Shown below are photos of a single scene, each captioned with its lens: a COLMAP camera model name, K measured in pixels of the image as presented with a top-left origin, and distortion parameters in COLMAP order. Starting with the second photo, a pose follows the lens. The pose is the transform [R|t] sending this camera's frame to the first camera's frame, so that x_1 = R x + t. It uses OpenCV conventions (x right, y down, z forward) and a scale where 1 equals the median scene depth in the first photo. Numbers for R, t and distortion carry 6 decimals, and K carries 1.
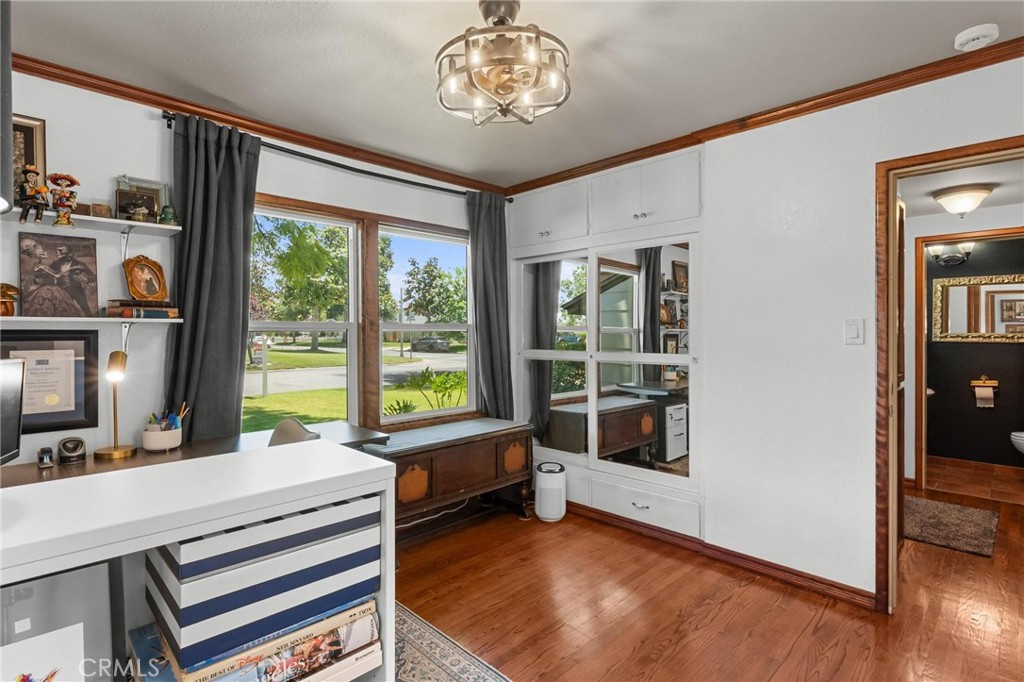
lens RADIAL K [[503.3, 0, 511.5], [0, 503.3, 333.4], [0, 0, 1]] dist [0.000626, 0.000113]
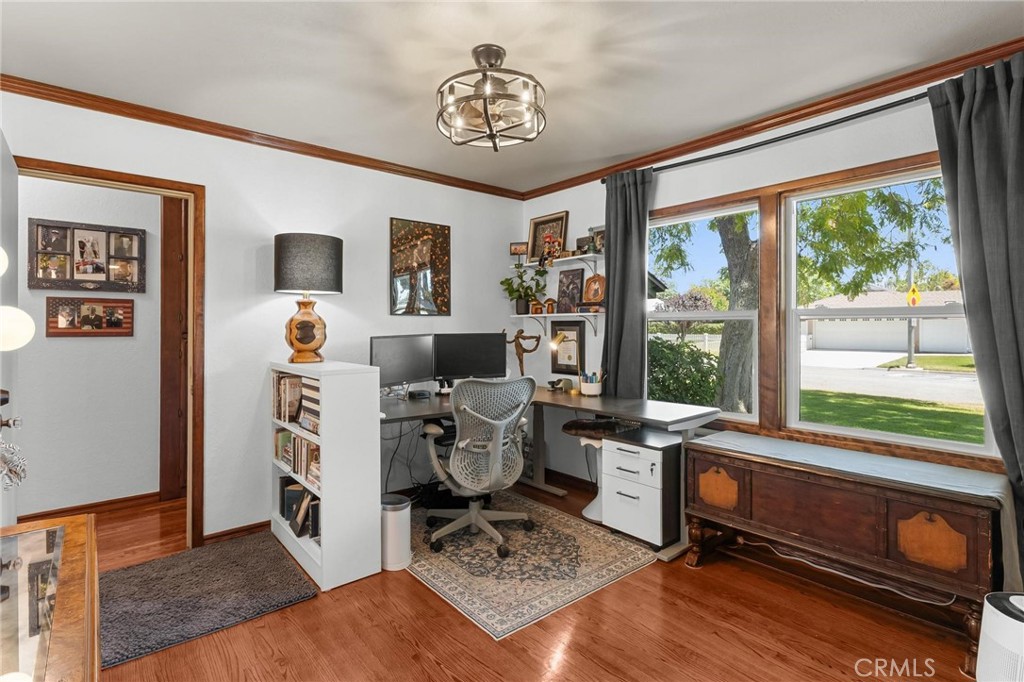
lens RADIAL K [[477.9, 0, 494.1], [0, 477.9, 322.8], [0, 0, 1]] dist [0.001662, 0.001192]
pose [[-0.077609, -0.004393, -0.996974, 0.718421], [-0.000566, 0.999990, -0.004363, 0.007859], [0.996984, 0.000226, -0.077611, 0.696743]]
